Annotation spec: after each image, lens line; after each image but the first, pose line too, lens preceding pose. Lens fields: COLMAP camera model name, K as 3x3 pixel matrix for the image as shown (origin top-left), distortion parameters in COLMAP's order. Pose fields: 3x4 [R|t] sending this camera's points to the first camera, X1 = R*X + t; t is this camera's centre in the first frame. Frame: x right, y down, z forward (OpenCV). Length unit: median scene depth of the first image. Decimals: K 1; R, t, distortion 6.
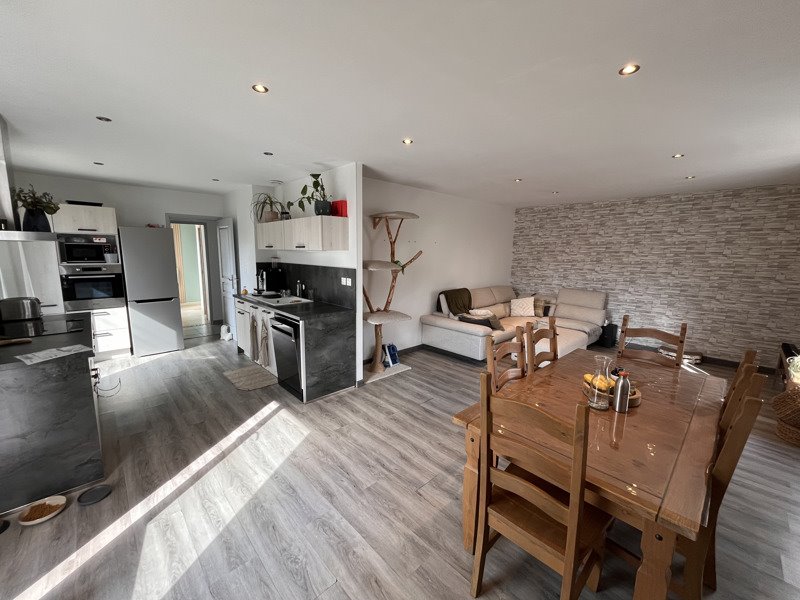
lens RADIAL K [[323.8, 0, 399.0], [0, 323.8, 300.5], [0, 0, 1]] dist [-0.001937, -0.000271]
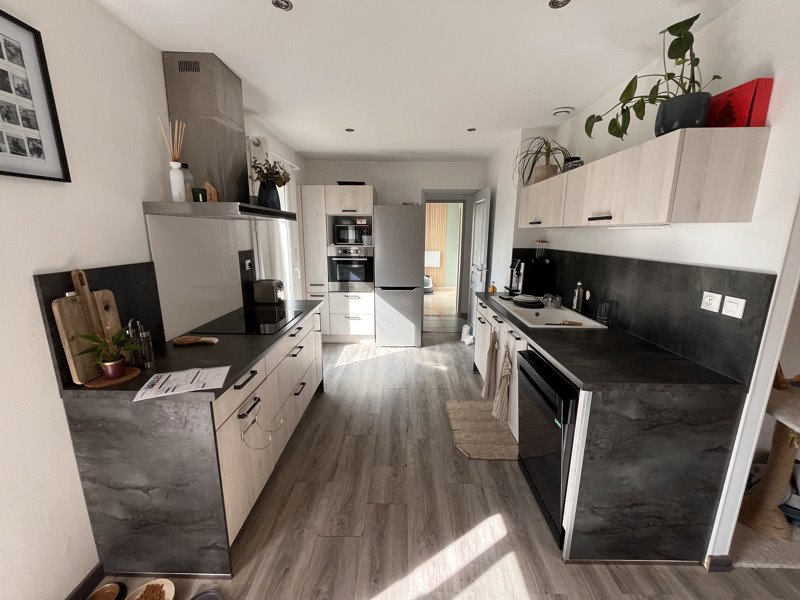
lens RADIAL K [[323.8, 0, 399.0], [0, 323.8, 300.5], [0, 0, 1]] dist [-0.001937, -0.000271]
pose [[0.715822, 0.132905, -0.685518, -0.149524], [-0.101231, 0.991100, 0.086443, -0.048707], [0.690906, 0.007518, 0.722906, 0.388242]]
